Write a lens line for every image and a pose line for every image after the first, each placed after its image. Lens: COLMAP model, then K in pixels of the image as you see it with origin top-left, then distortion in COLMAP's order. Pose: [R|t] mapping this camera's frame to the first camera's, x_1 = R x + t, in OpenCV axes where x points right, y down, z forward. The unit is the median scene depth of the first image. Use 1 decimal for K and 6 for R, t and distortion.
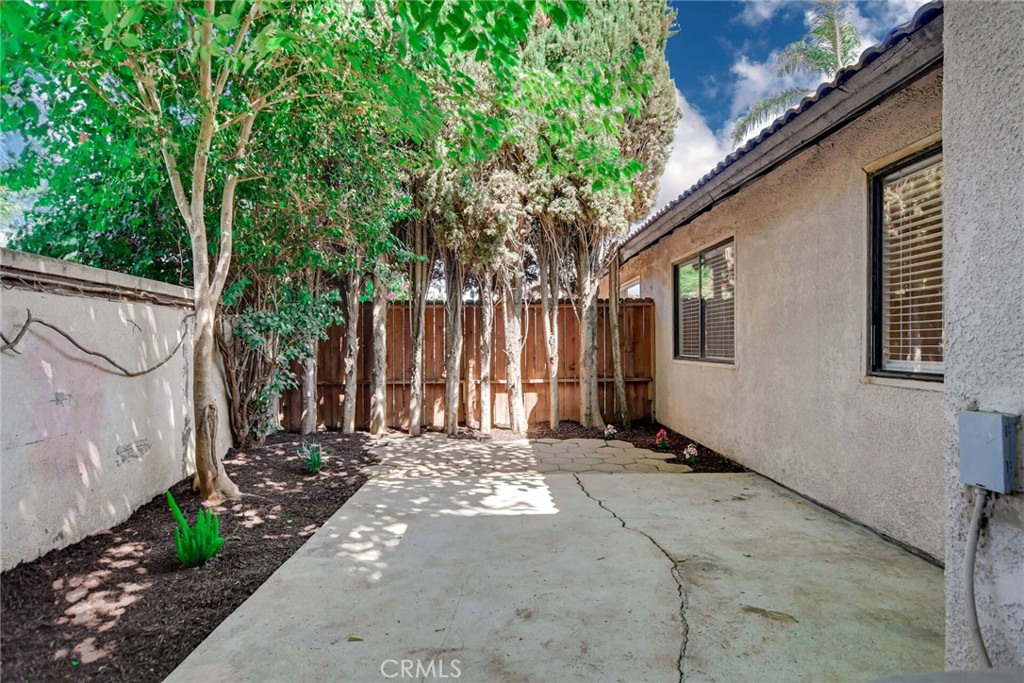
lens RADIAL K [[471.9, 0, 485.6], [0, 471.9, 349.7], [0, 0, 1]] dist [-0.025357, 0.005274]
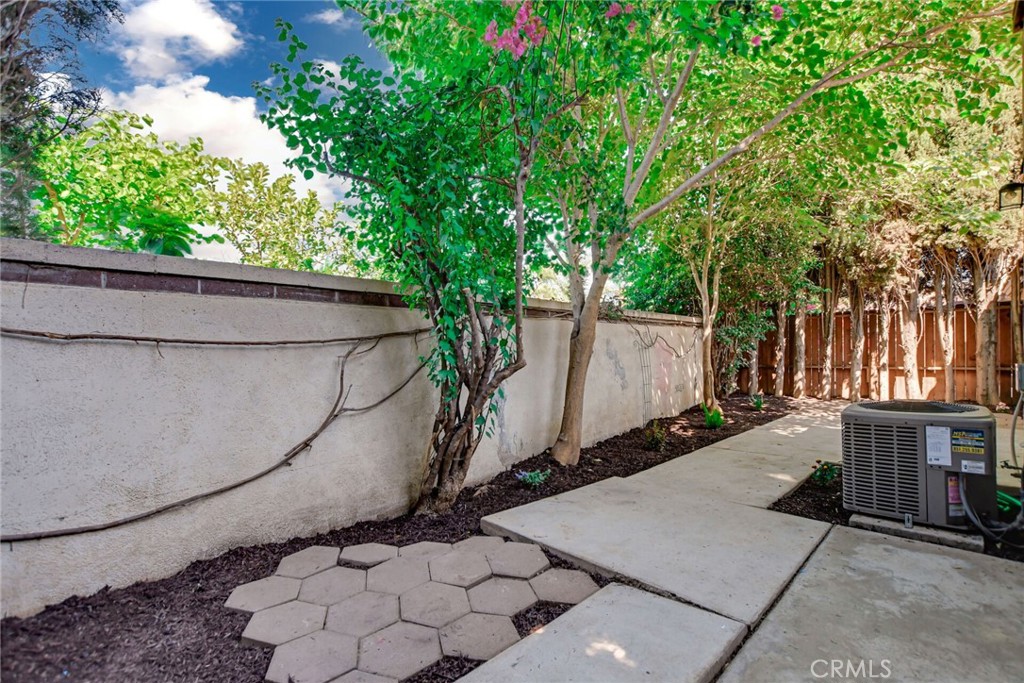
lens RADIAL K [[471.9, 0, 506.5], [0, 471.9, 351.2], [0, 0, 1]] dist [-0.025357, 0.005274]
pose [[0.687503, -0.001702, -0.726180, 0.237340], [0.005124, 0.999984, 0.002508, 0.009556], [0.726164, -0.005445, 0.687500, -0.794730]]
